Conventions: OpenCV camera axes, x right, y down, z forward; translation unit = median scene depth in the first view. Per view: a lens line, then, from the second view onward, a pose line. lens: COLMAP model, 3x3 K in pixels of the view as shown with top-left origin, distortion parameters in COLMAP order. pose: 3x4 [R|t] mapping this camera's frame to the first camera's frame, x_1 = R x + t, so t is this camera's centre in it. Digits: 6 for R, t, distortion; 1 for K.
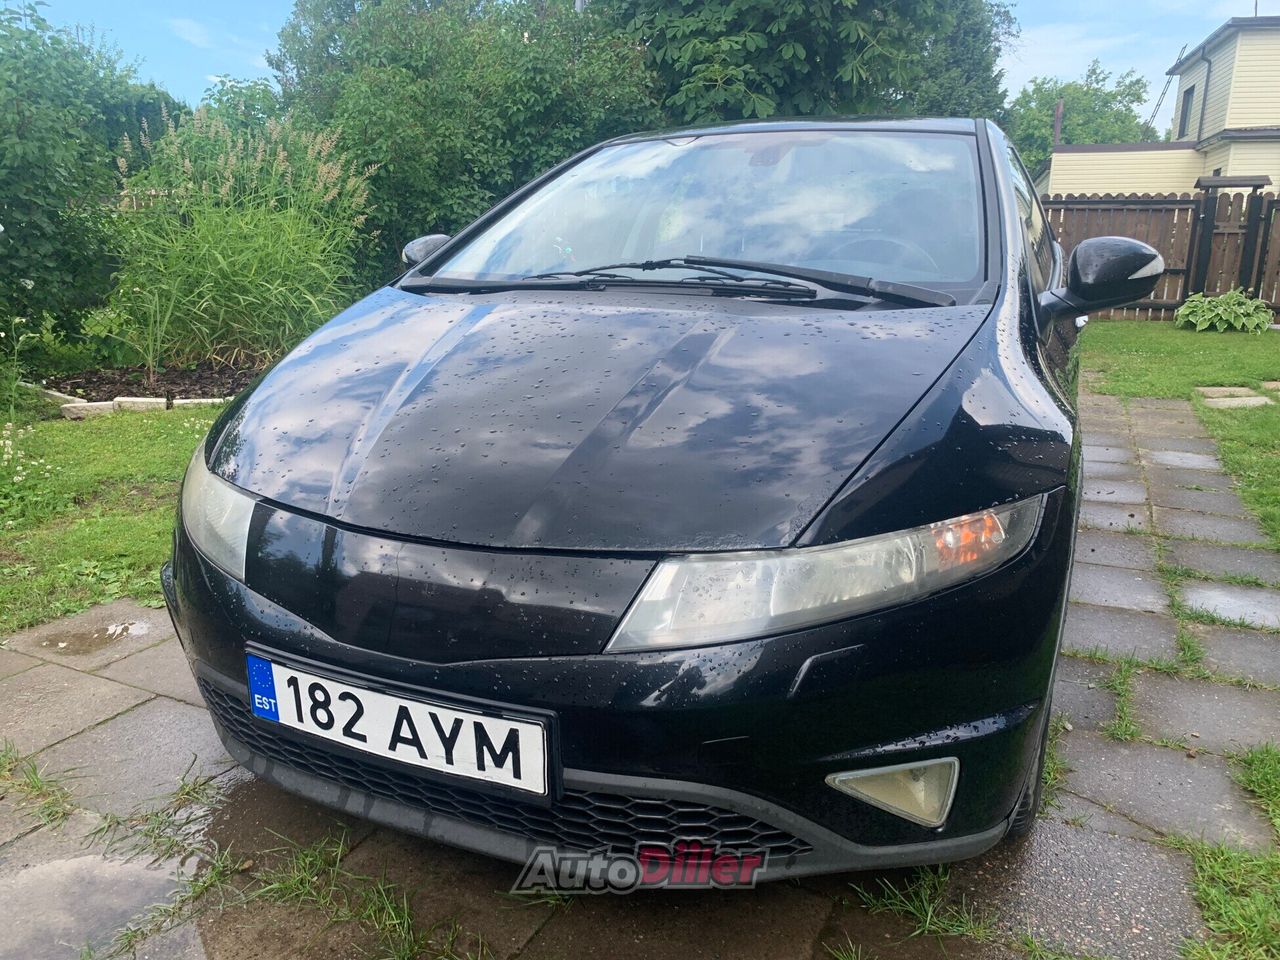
lens RADIAL K [[972.5, 0, 641.4], [0, 972.5, 479.3], [0, 0, 1]] dist [0.003056, 0.011363]
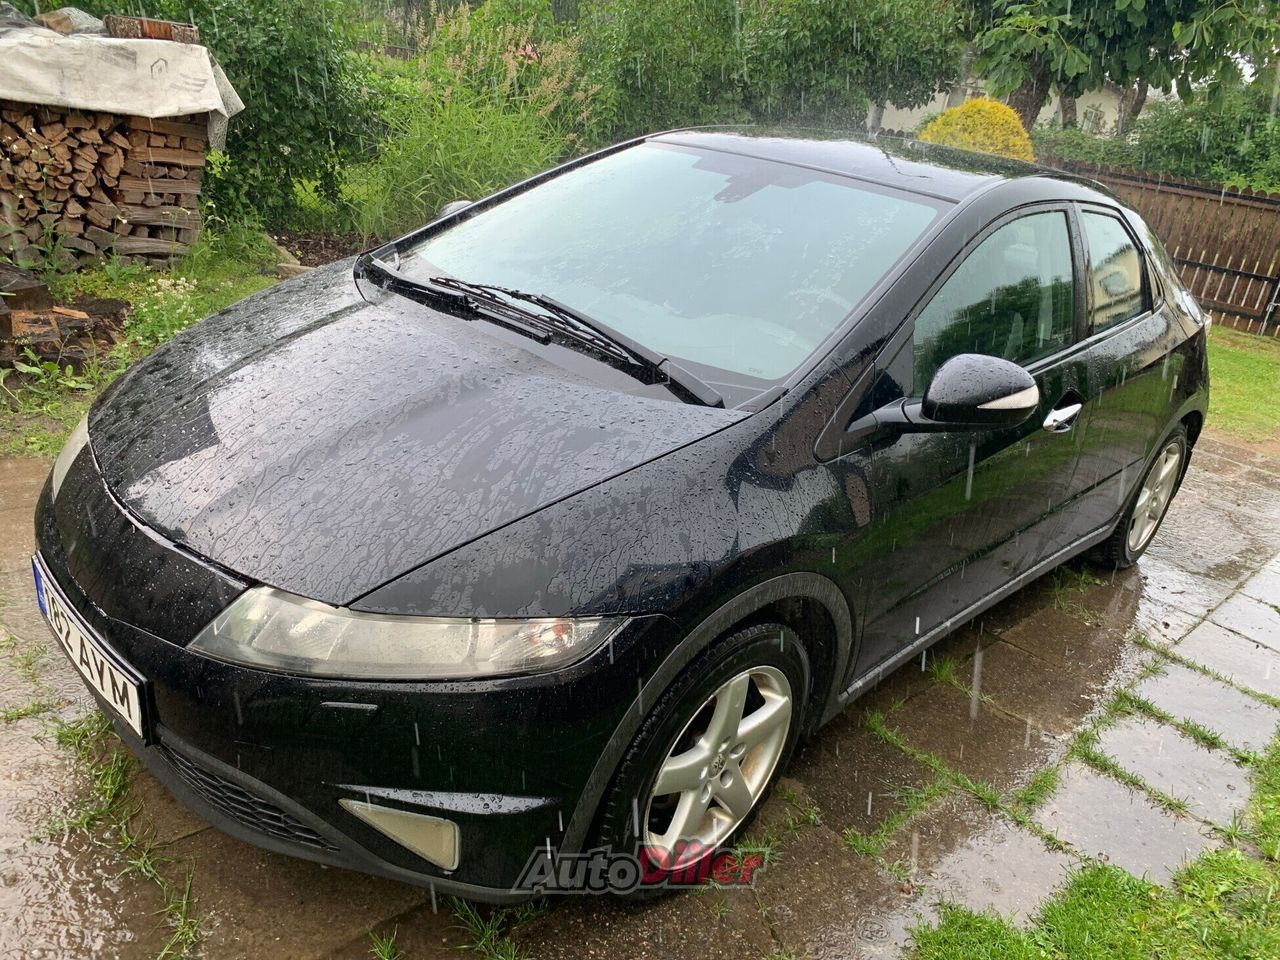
lens RADIAL K [[972.5, 0, 644.2], [0, 972.5, 477.8], [0, 0, 1]] dist [0.003056, 0.011363]
pose [[0.933781, 0.248175, -0.257802, 0.700297], [-0.222805, 0.966965, 0.123839, -0.282815], [0.280019, -0.058200, 0.958229, -0.009016]]
